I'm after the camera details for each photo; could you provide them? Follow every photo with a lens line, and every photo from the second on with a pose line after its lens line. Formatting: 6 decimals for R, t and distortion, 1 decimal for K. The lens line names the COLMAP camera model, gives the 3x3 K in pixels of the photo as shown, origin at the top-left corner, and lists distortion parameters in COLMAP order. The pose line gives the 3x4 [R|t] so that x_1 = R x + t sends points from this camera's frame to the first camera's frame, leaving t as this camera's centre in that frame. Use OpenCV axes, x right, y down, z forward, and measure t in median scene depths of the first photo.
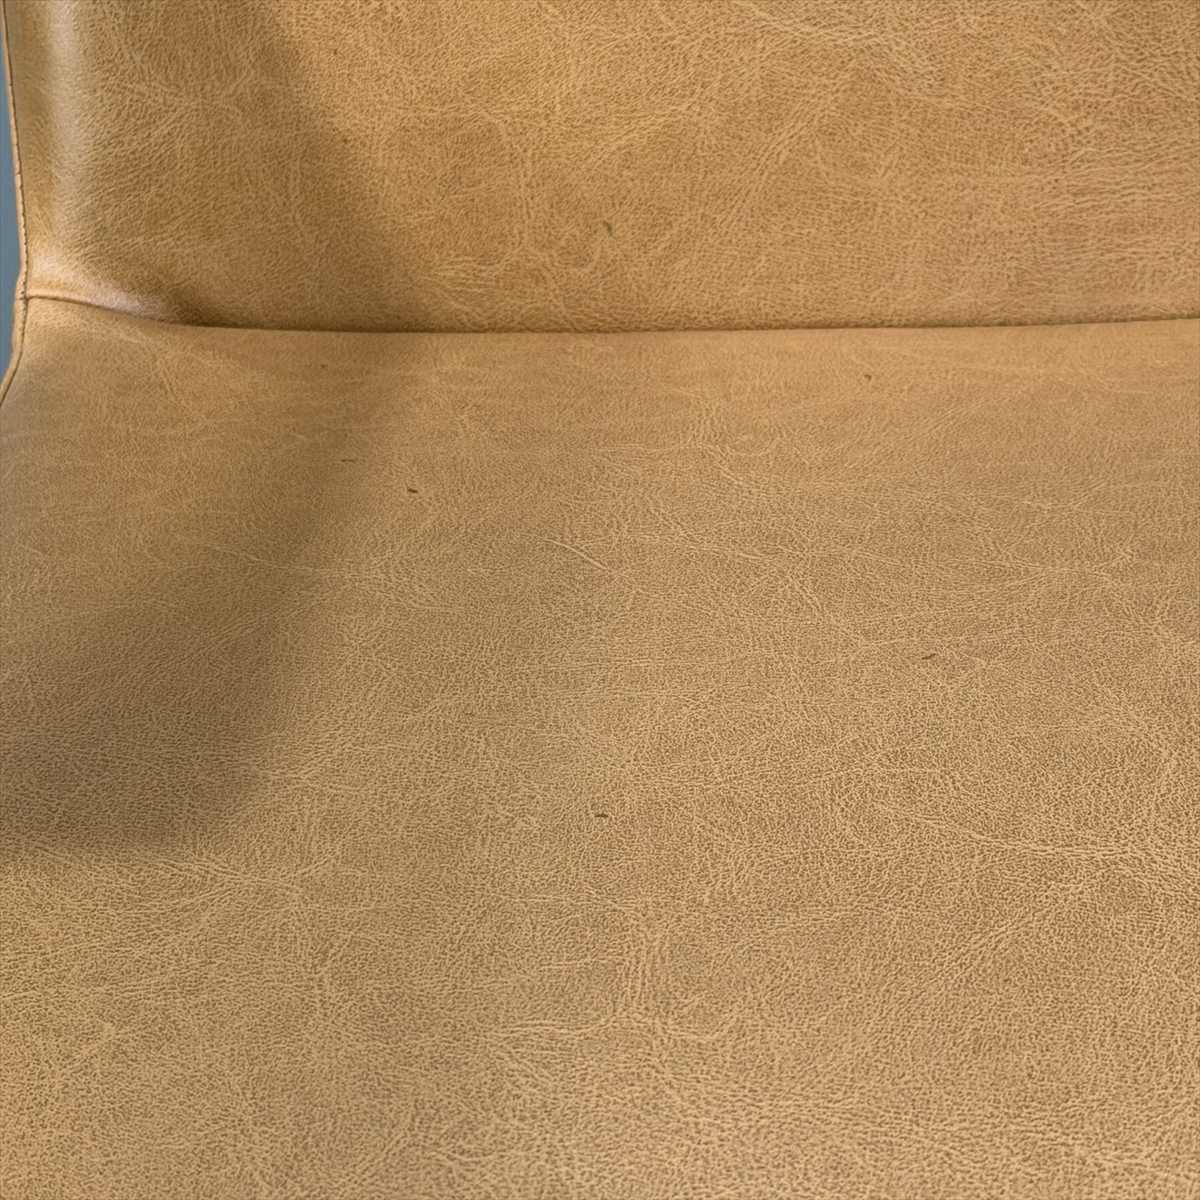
lens RADIAL K [[3672.2, 0, 595.2], [0, 3672.2, 598.1], [0, 0, 1]] dist [0.054058, 0.000000]
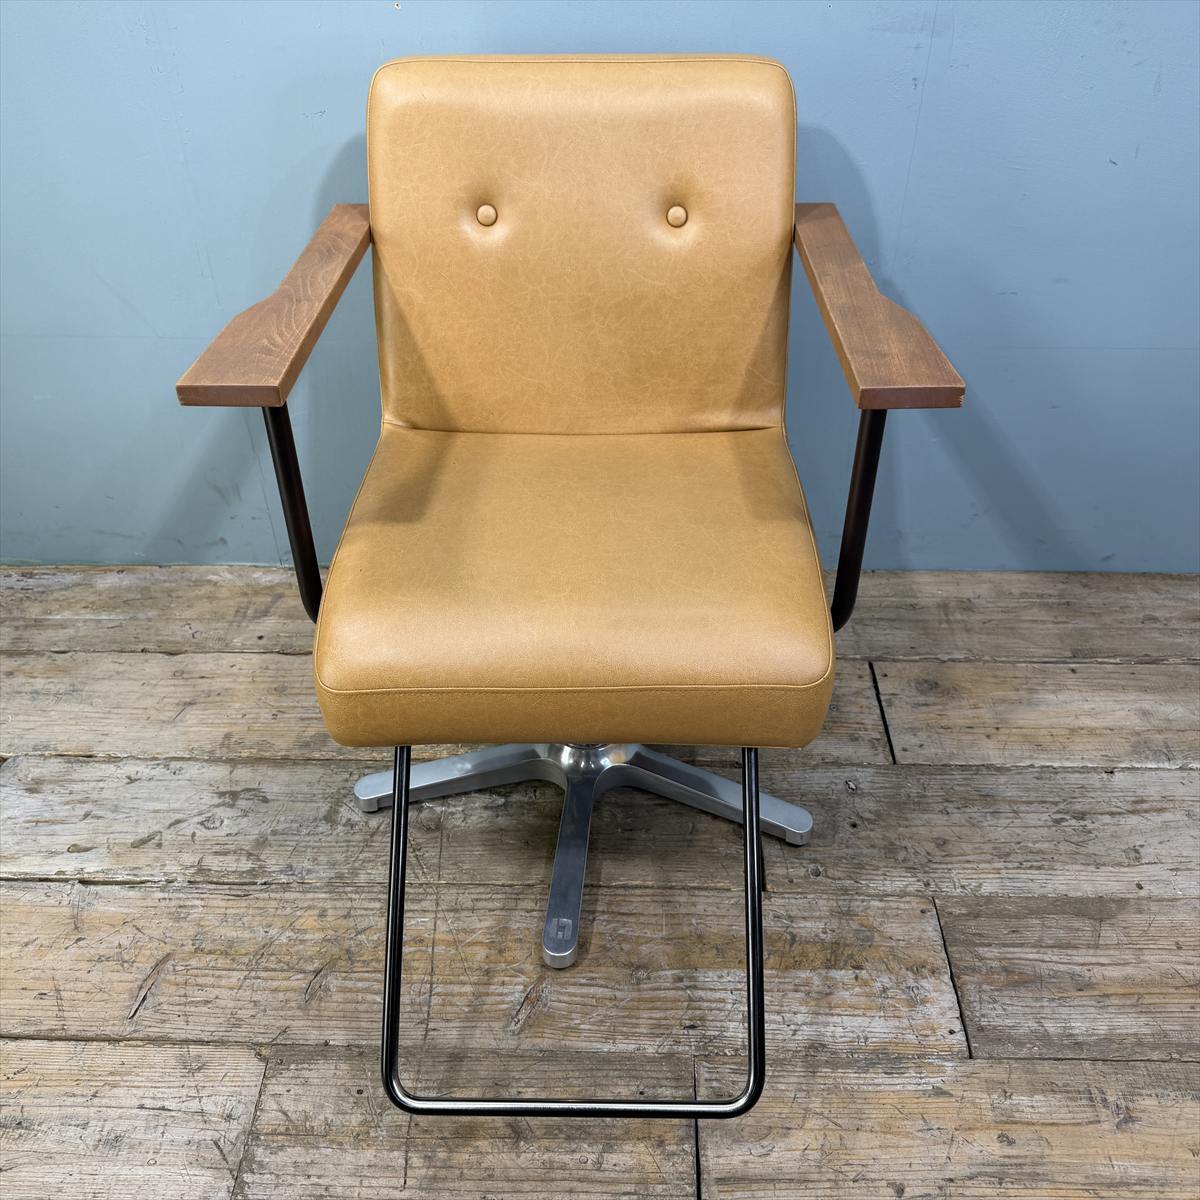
lens RADIAL K [[1111.2, 0, 593.4], [0, 1111.2, 591.8], [0, 0, 1]] dist [0.006359, 0.000000]
pose [[0.997739, 0.027879, 0.061161, 0.076184], [-0.034367, 0.993585, 0.107737, -0.027245], [-0.057765, -0.109595, 0.992296, -0.831921]]
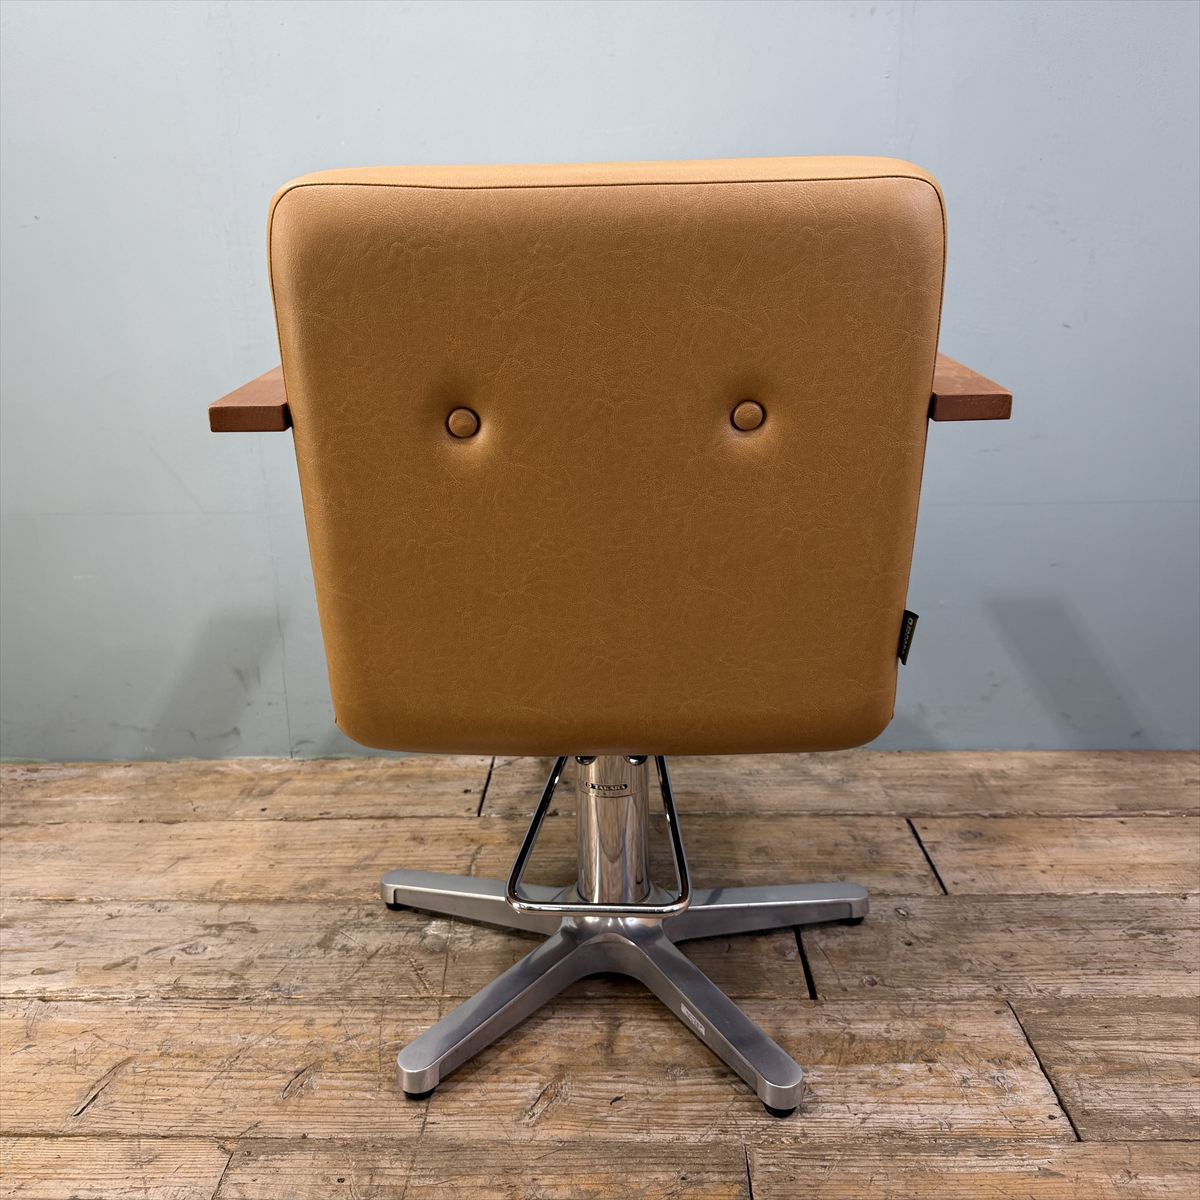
lens RADIAL K [[1111.2, 0, 588.9], [0, 1111.2, 621.5], [0, 0, 1]] dist [0.006359, 0.000000]
pose [[0.998642, 0.036853, 0.036823, 0.079648], [-0.024933, 0.958707, -0.283302, 0.692284], [-0.045743, 0.281999, 0.958324, -0.755838]]
